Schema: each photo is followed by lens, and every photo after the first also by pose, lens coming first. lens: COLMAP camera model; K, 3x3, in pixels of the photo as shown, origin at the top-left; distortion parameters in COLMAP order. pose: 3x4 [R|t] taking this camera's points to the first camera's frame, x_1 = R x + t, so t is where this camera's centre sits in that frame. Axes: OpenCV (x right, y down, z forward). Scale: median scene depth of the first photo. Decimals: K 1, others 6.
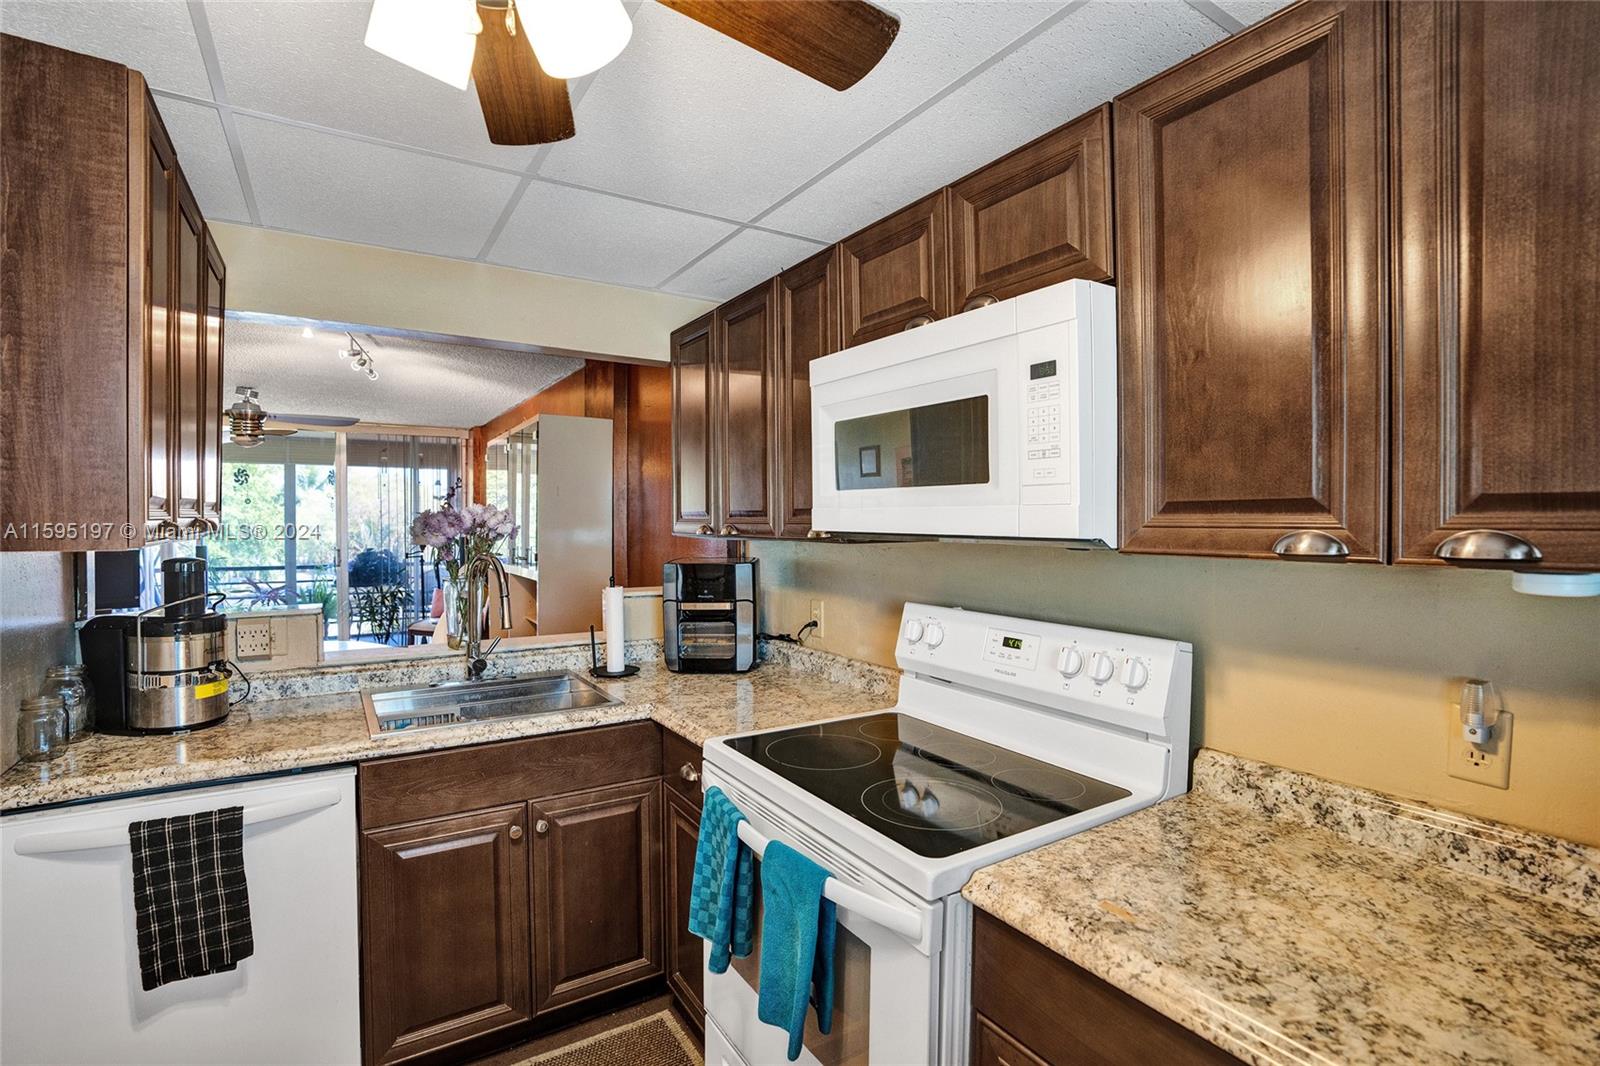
lens RADIAL K [[750.9, 0, 801.1], [0, 750.9, 538.2], [0, 0, 1]] dist [-0.070955, 0.028793]
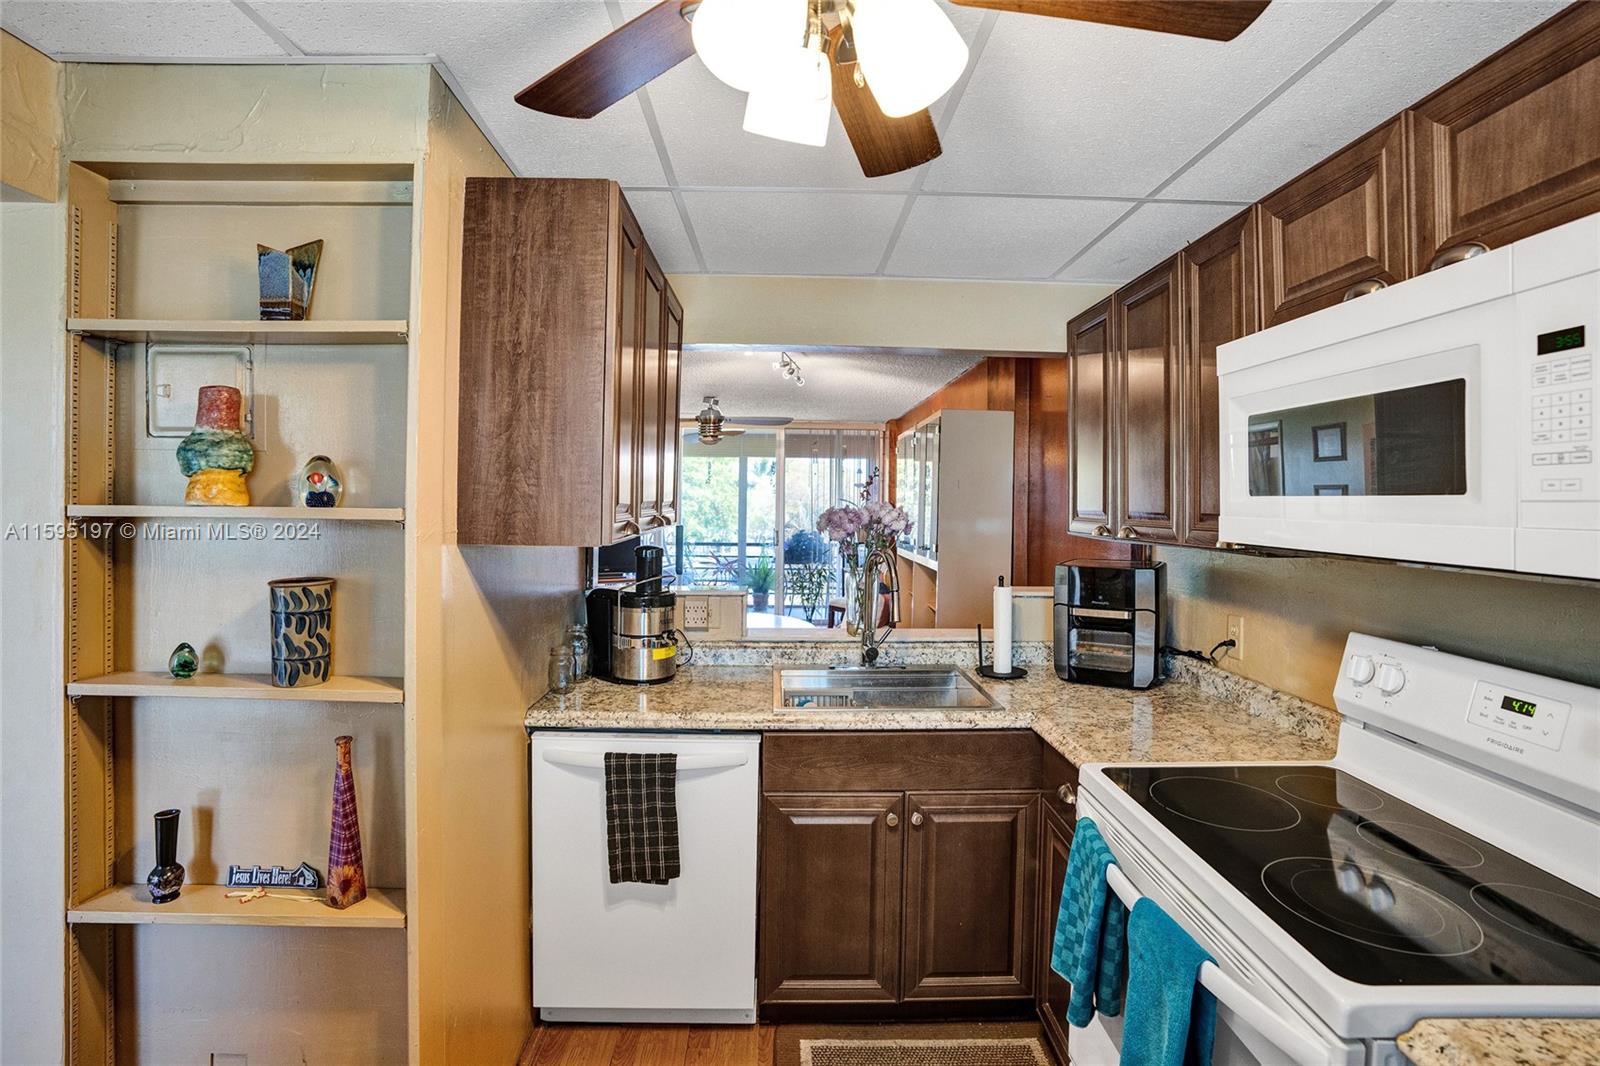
lens RADIAL K [[753.8, 0, 796.7], [0, 753.8, 505.9], [0, 0, 1]] dist [-0.071419, 0.030815]
pose [[0.853297, 0.011381, -0.521301, 0.042115], [-0.022104, 0.999653, -0.014357, -0.027770], [0.520956, 0.023773, 0.853252, 0.018914]]
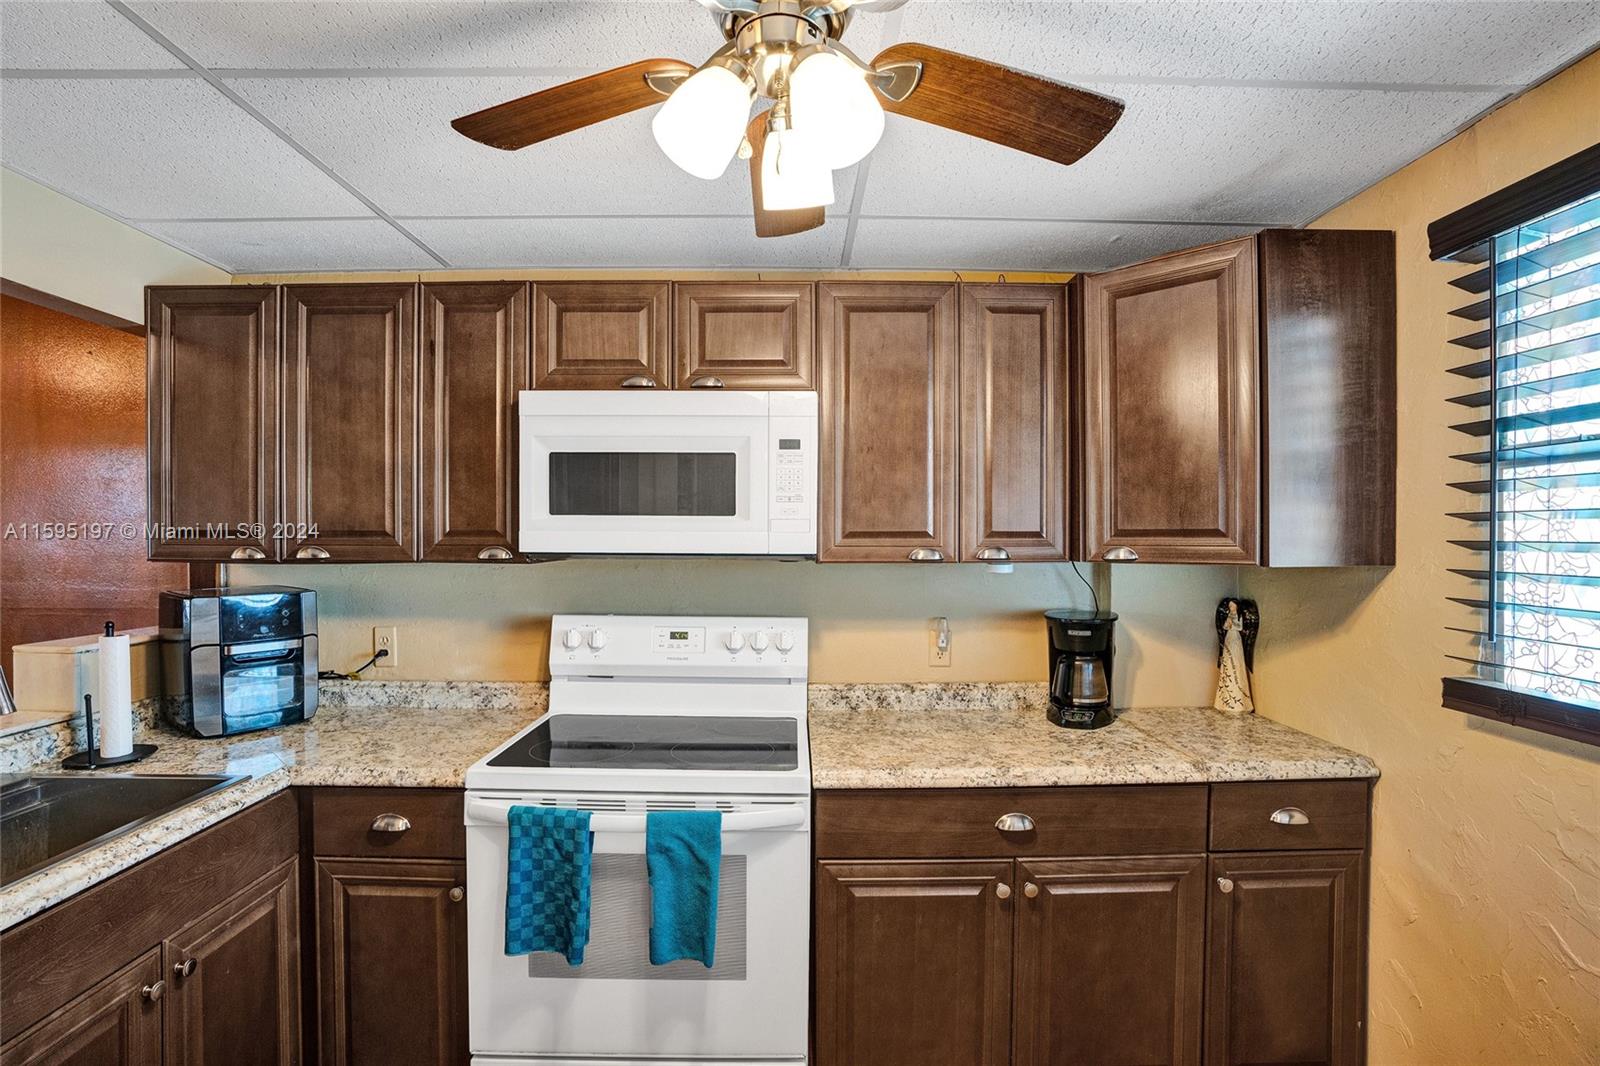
lens RADIAL K [[751.9, 0, 807.2], [0, 751.9, 552.9], [0, 0, 1]] dist [-0.054124, 0.029219]
pose [[0.526976, -0.018330, 0.849682, -0.654474], [0.018170, 0.999782, 0.010298, -0.012089], [-0.849686, 0.010012, 0.527194, 0.104713]]
